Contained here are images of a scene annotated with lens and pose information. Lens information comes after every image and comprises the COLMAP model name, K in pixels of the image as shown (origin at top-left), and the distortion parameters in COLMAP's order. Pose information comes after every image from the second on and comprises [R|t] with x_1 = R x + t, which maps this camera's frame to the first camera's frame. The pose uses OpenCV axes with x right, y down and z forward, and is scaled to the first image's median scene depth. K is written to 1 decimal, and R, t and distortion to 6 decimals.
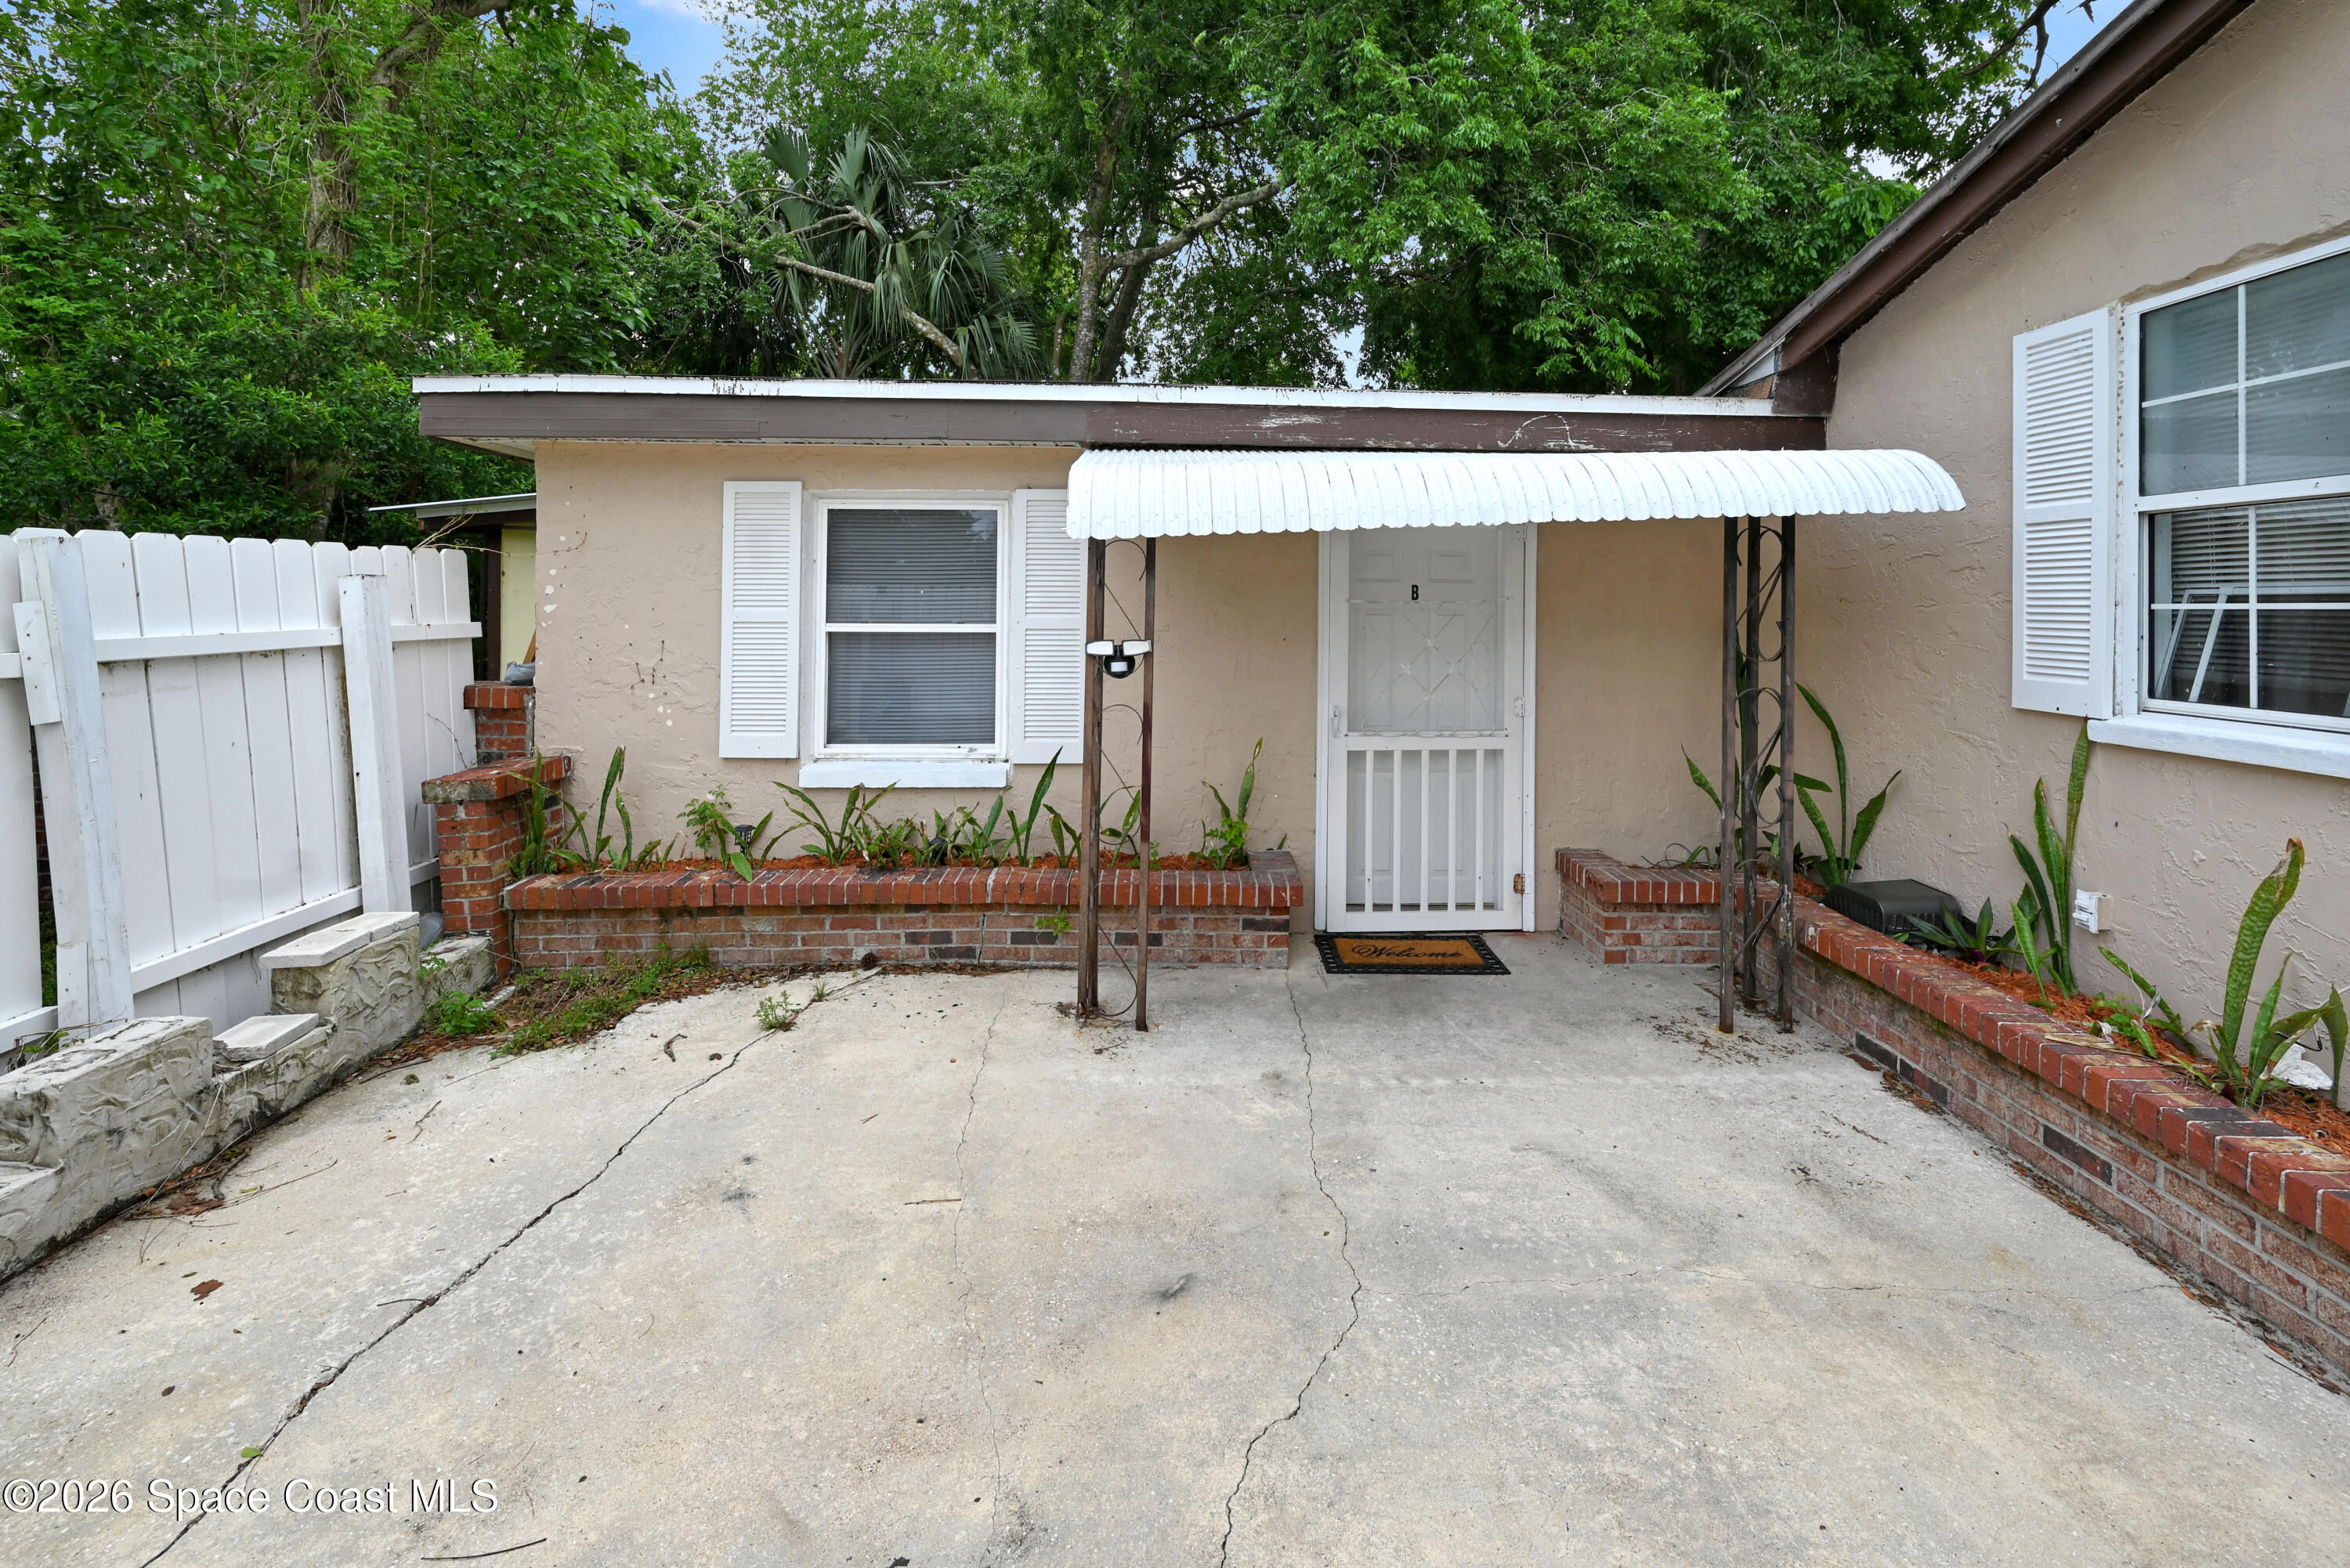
lens RADIAL K [[959.1, 0, 1177.5], [0, 959.1, 709.2], [0, 0, 1]] dist [-0.001029, -0.000114]
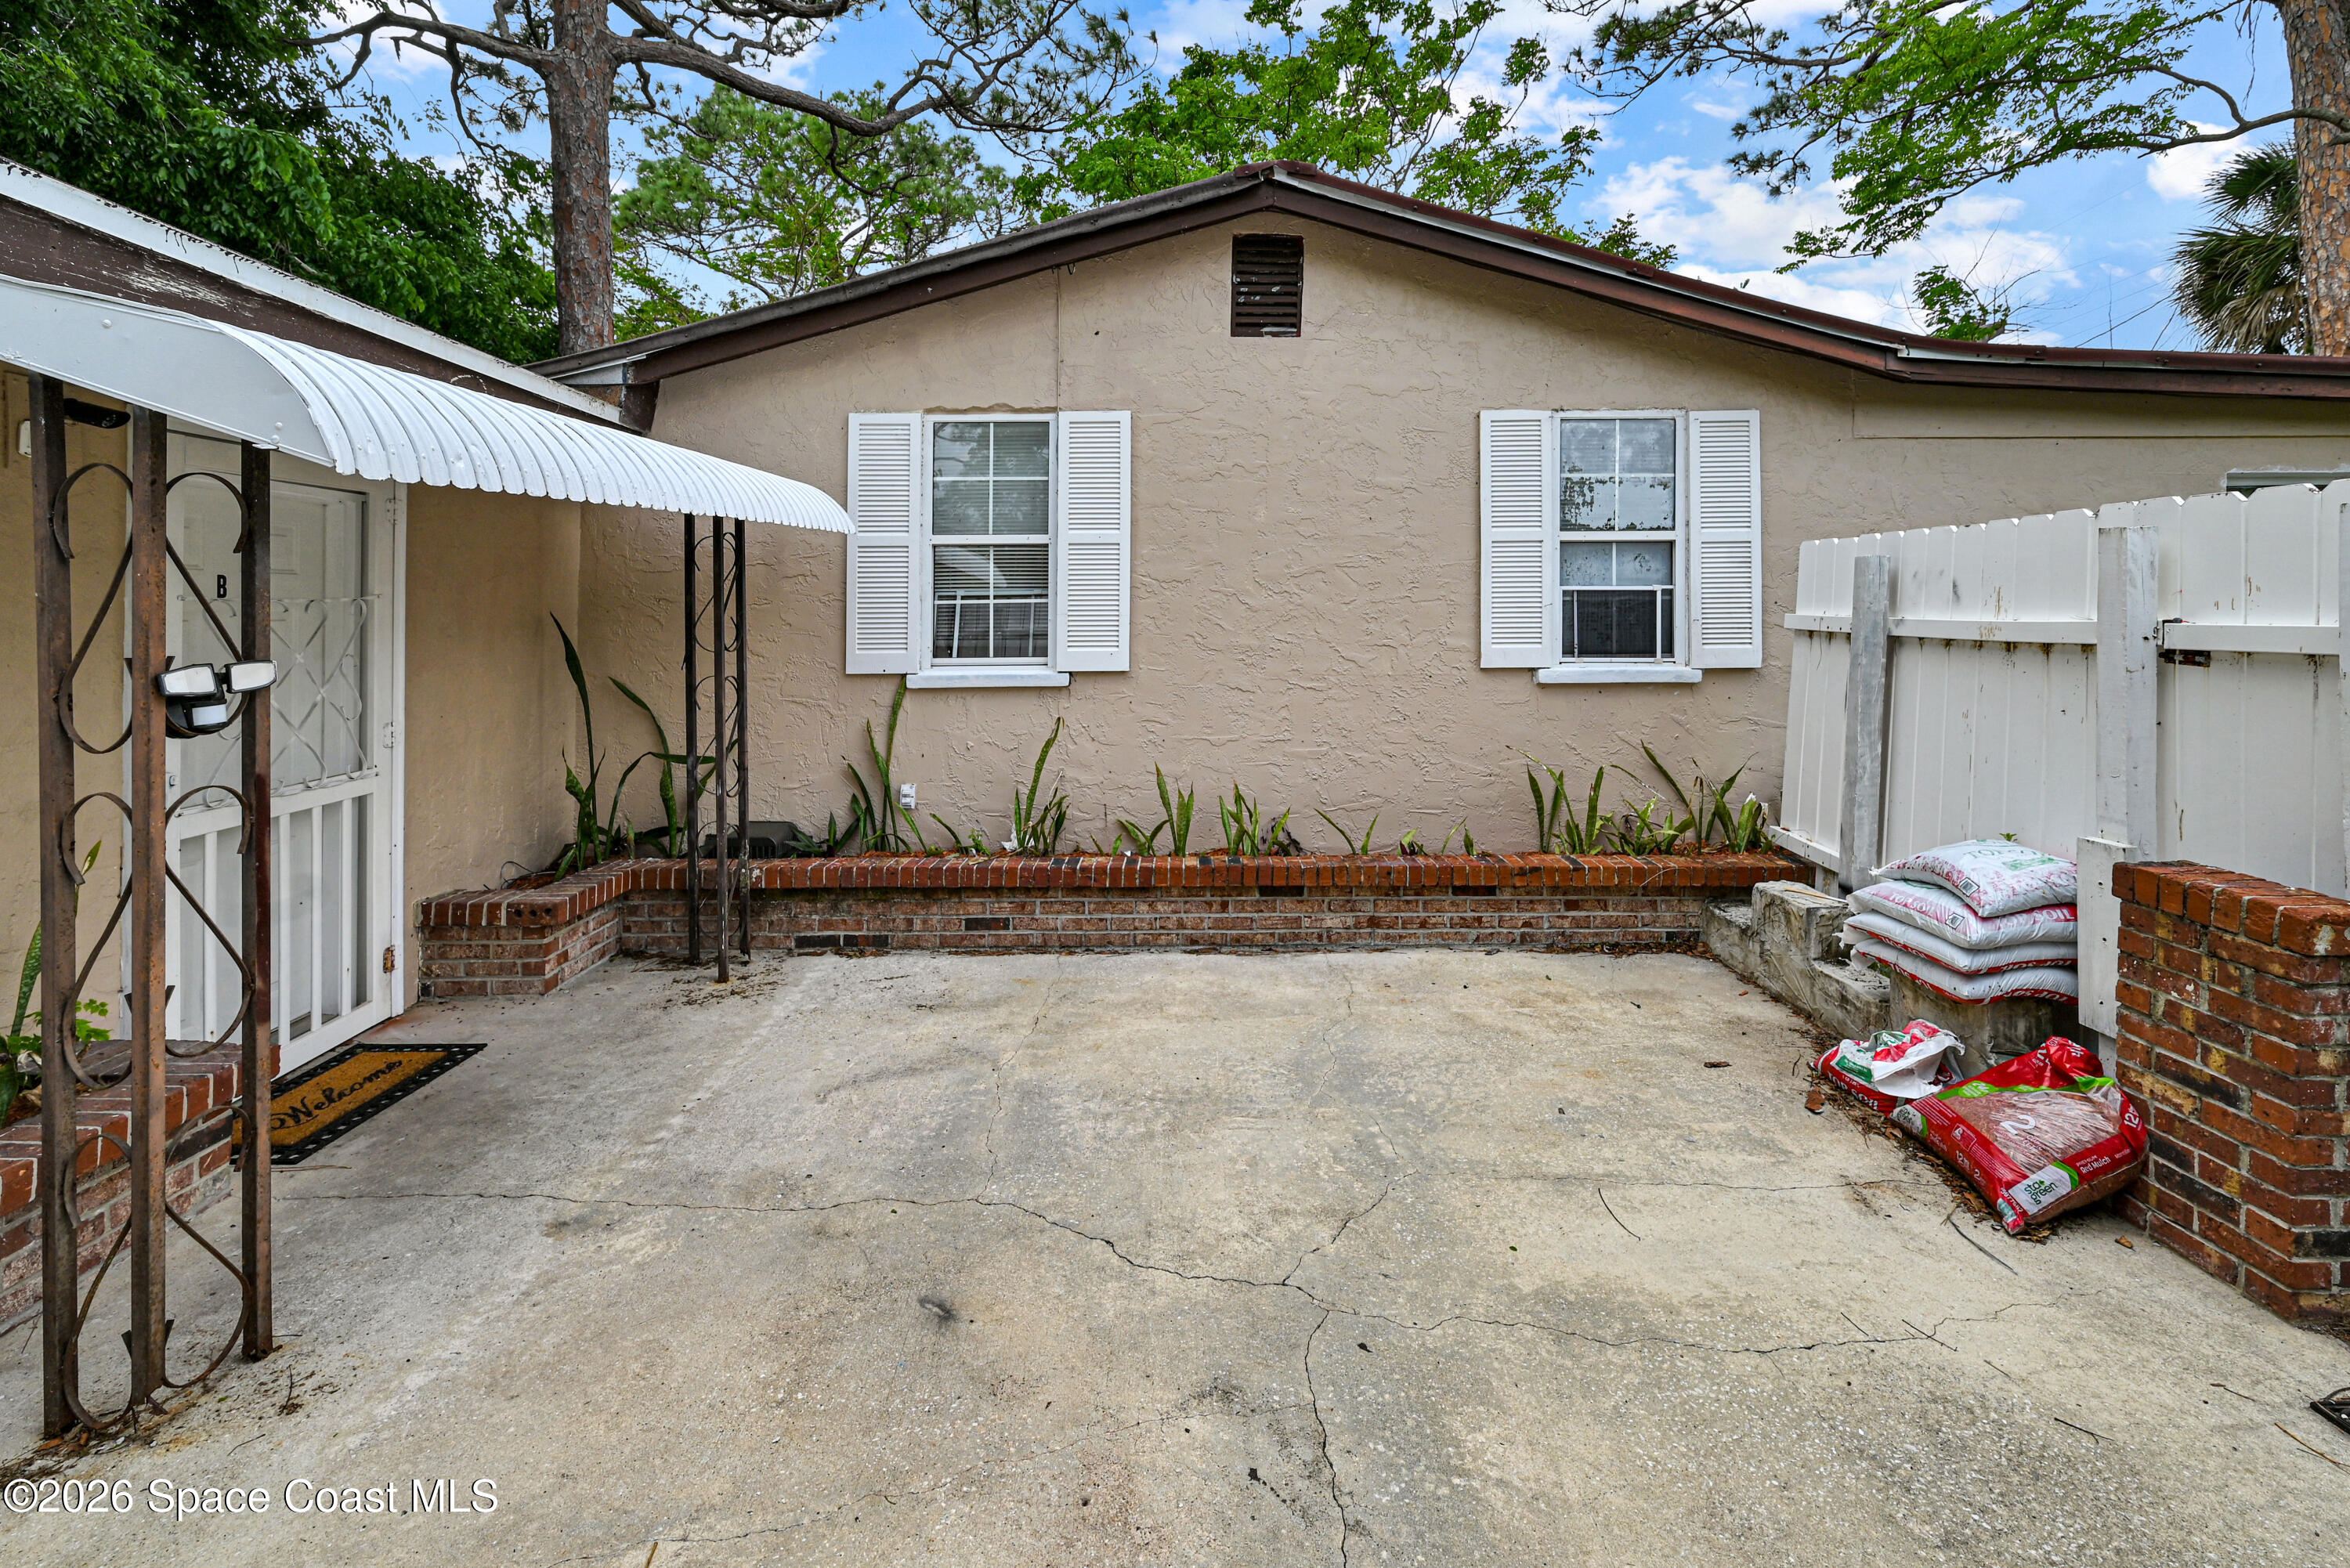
lens RADIAL K [[960.9, 0, 1175.0], [0, 960.9, 784.0], [0, 0, 1]] dist [0.001539, 0.000361]
pose [[0.041755, -0.182505, 0.982318, -0.673948], [0.118126, 0.977181, 0.176530, -0.043884], [-0.992120, 0.108667, 0.062361, 0.515290]]
